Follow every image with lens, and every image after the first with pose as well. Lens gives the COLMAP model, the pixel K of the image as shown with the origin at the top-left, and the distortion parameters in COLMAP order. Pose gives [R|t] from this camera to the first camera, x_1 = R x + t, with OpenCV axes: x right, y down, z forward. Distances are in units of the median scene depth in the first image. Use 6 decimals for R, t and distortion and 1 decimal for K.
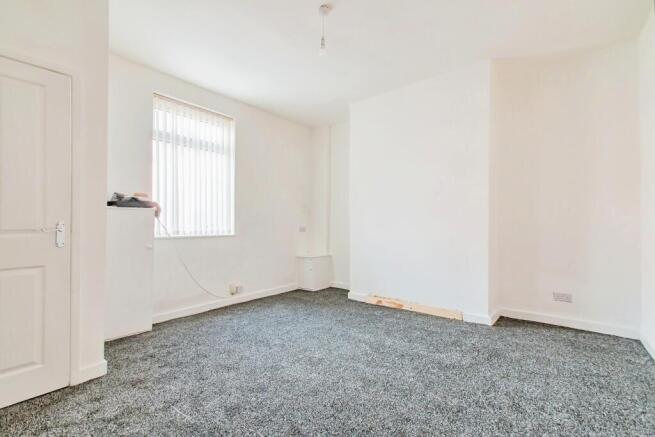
lens RADIAL K [[290.3, 0, 328.2], [0, 290.3, 222.7], [0, 0, 1]] dist [0.000853, 0.000442]
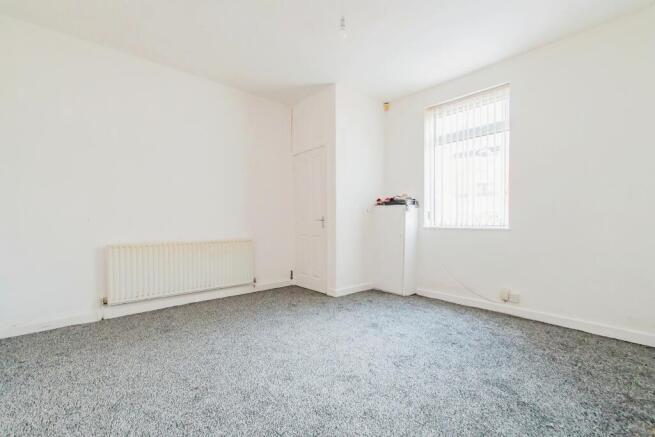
lens RADIAL K [[271.2, 0, 327.5], [0, 271.2, 218.5], [0, 0, 1]] dist [0.000073, 0.000055]
pose [[-0.150567, 0.014697, -0.988491, 0.575966], [0.017509, 0.999772, 0.012198, -0.005786], [0.988445, -0.015471, -0.150790, 0.722742]]
